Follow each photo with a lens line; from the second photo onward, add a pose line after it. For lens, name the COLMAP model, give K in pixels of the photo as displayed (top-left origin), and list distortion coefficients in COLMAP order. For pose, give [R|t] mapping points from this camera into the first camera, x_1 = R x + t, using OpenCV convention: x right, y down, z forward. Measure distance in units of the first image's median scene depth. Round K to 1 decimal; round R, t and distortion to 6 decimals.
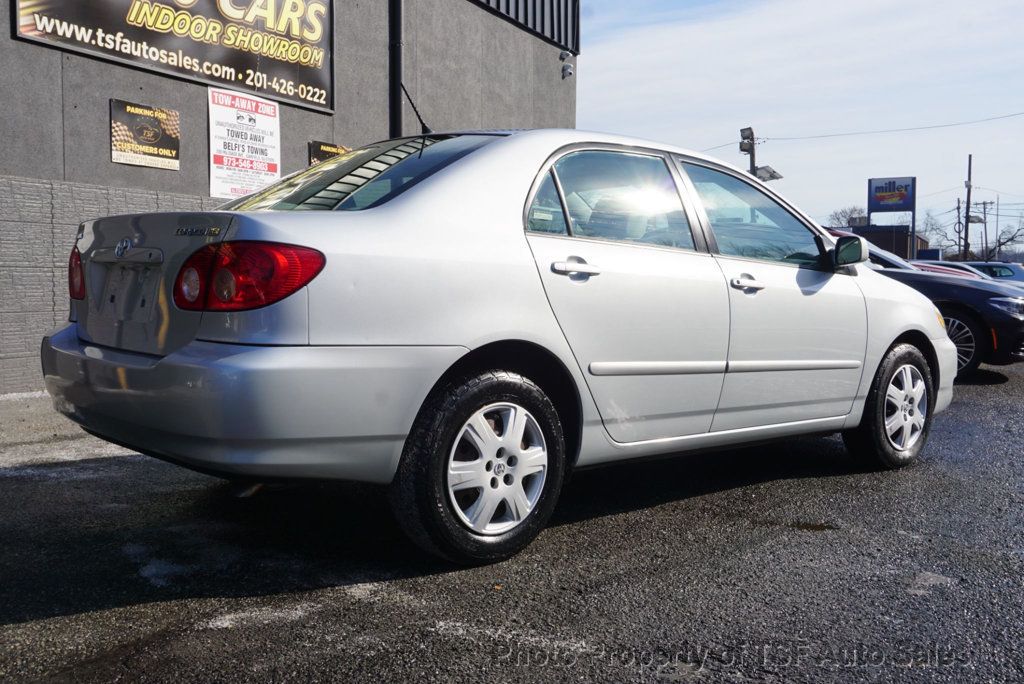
lens RADIAL K [[1004.3, 0, 512.5], [0, 1004.3, 340.7], [0, 0, 1]] dist [-0.006315, 0.000000]
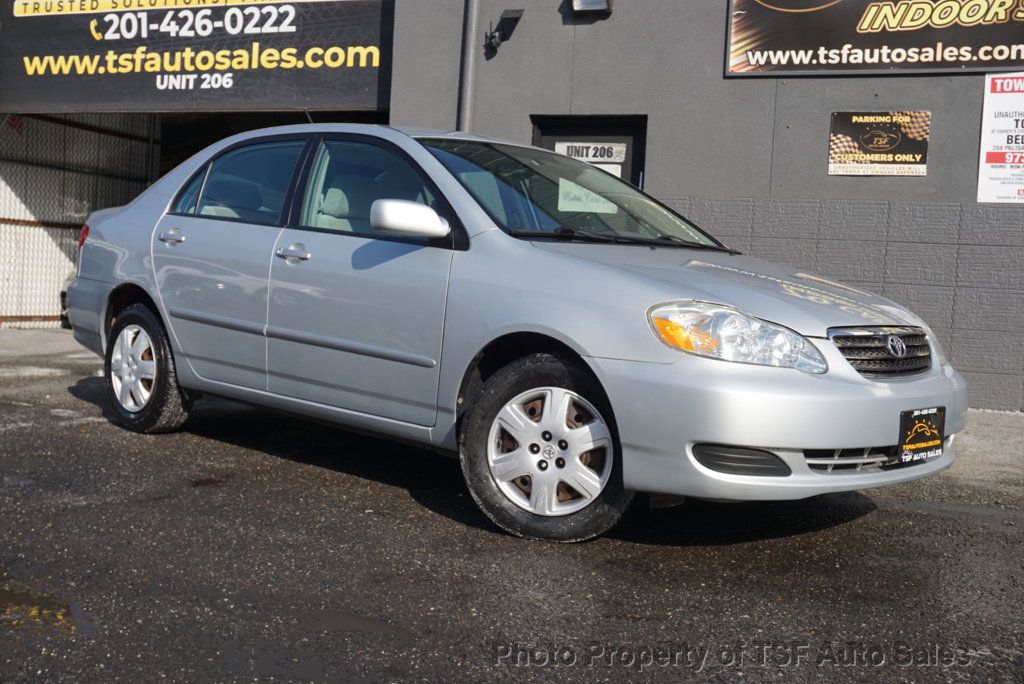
lens RADIAL K [[1230.6, 0, 512.5], [0, 1230.6, 335.5], [0, 0, 1]] dist [0.009017, 0.000000]
pose [[0.044787, 0.045363, -0.997966, 0.783497], [-0.116134, 0.992432, 0.039899, -0.028460], [0.992223, 0.114111, 0.049717, 0.604642]]
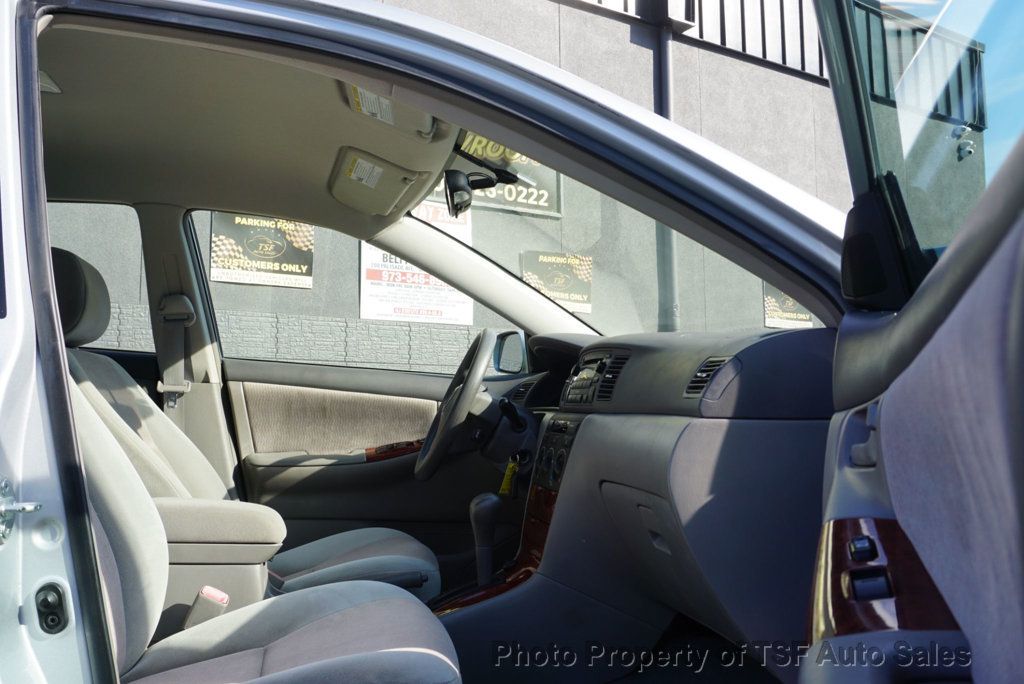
lens RADIAL K [[929.1, 0, 503.8], [0, 929.1, 338.4], [0, 0, 1]] dist [0.022236, -0.023256]
pose [[0.857297, -0.045910, -0.512771, 0.213904], [-0.031300, 0.989525, -0.140926, -0.022519], [0.513870, 0.136865, 0.846880, 0.431148]]
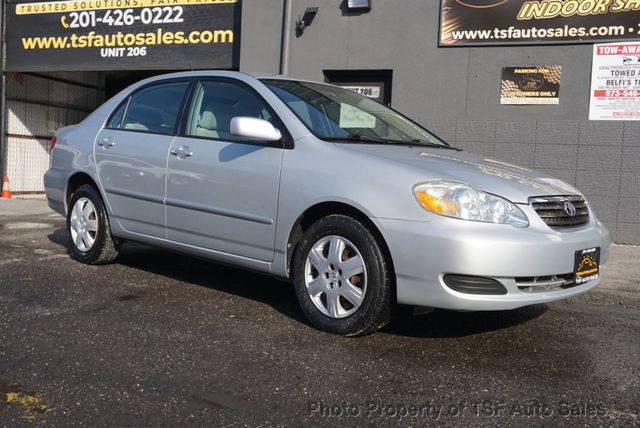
lens RADIAL K [[689.3, 0, 318.6], [0, 689.3, 211.5], [0, 0, 1]] dist [-0.003705, 0.000000]
pose [[0.061119, 0.062788, -0.996154, 0.716175], [-0.108712, 0.992501, 0.055887, -0.027552], [0.992193, 0.104878, 0.067486, 0.597248]]
